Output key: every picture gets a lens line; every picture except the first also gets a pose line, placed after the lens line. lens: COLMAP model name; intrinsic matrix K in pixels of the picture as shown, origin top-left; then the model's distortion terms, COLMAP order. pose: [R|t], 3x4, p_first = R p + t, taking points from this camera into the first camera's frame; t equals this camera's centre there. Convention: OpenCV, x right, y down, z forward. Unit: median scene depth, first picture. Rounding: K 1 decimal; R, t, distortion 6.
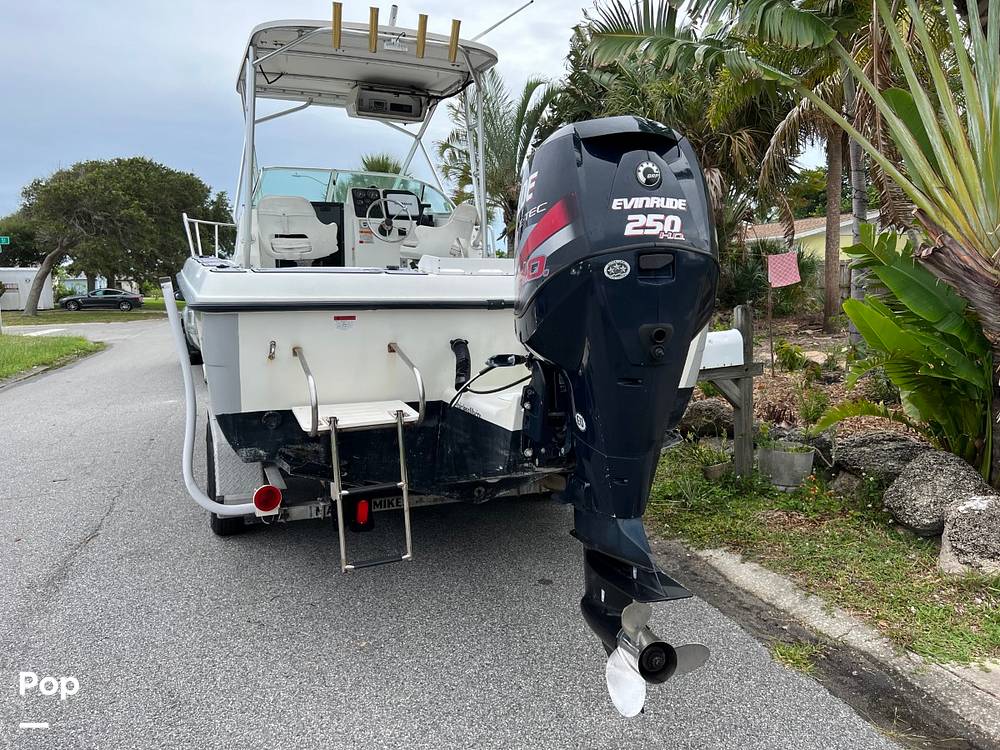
lens RADIAL K [[759.4, 0, 495.7], [0, 759.4, 374.1], [0, 0, 1]] dist [0.078828, -0.100136]
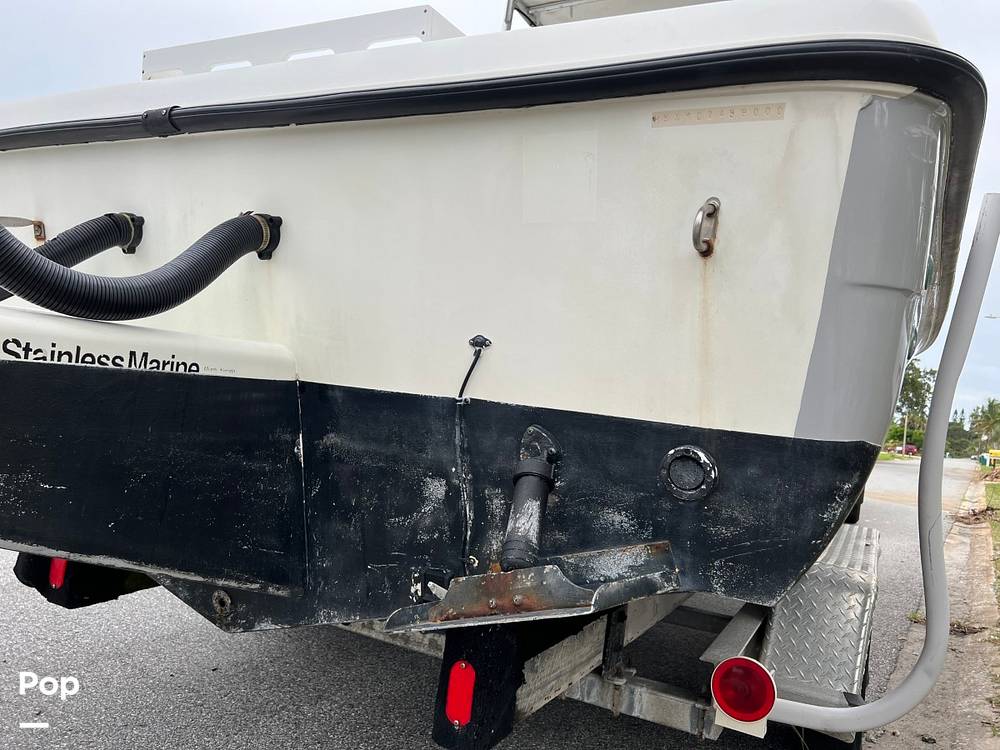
lens RADIAL K [[752.4, 0, 500.0], [0, 752.4, 375.0], [0, 0, 1]] dist [0.078907, -0.093459]
pose [[0.645736, 0.043668, -0.762311, 0.297600], [-0.197412, 0.973967, -0.111430, 0.035608], [0.737600, 0.222444, 0.637546, 0.608230]]
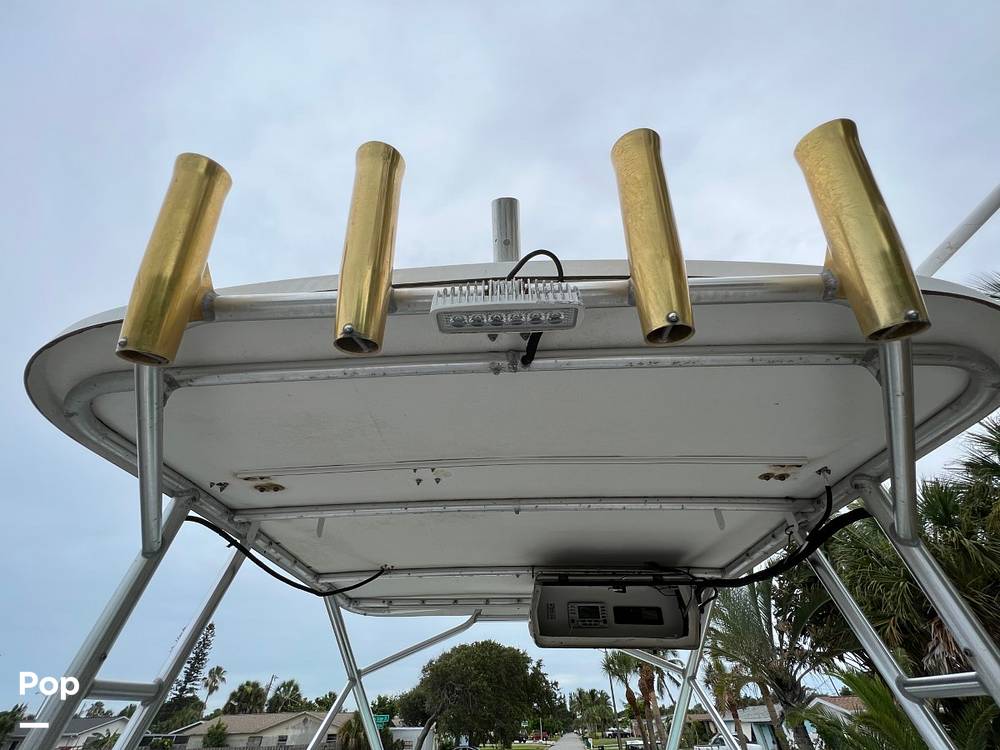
lens RADIAL K [[400.3, 0, 497.7], [0, 400.3, 376.0], [0, 0, 1]] dist [-0.001067, -0.000151]
pose [[0.903356, -0.278942, -0.325791, -0.106830], [-0.052620, 0.681791, -0.729652, -0.349149], [0.425652, 0.676279, 0.601222, 0.949213]]
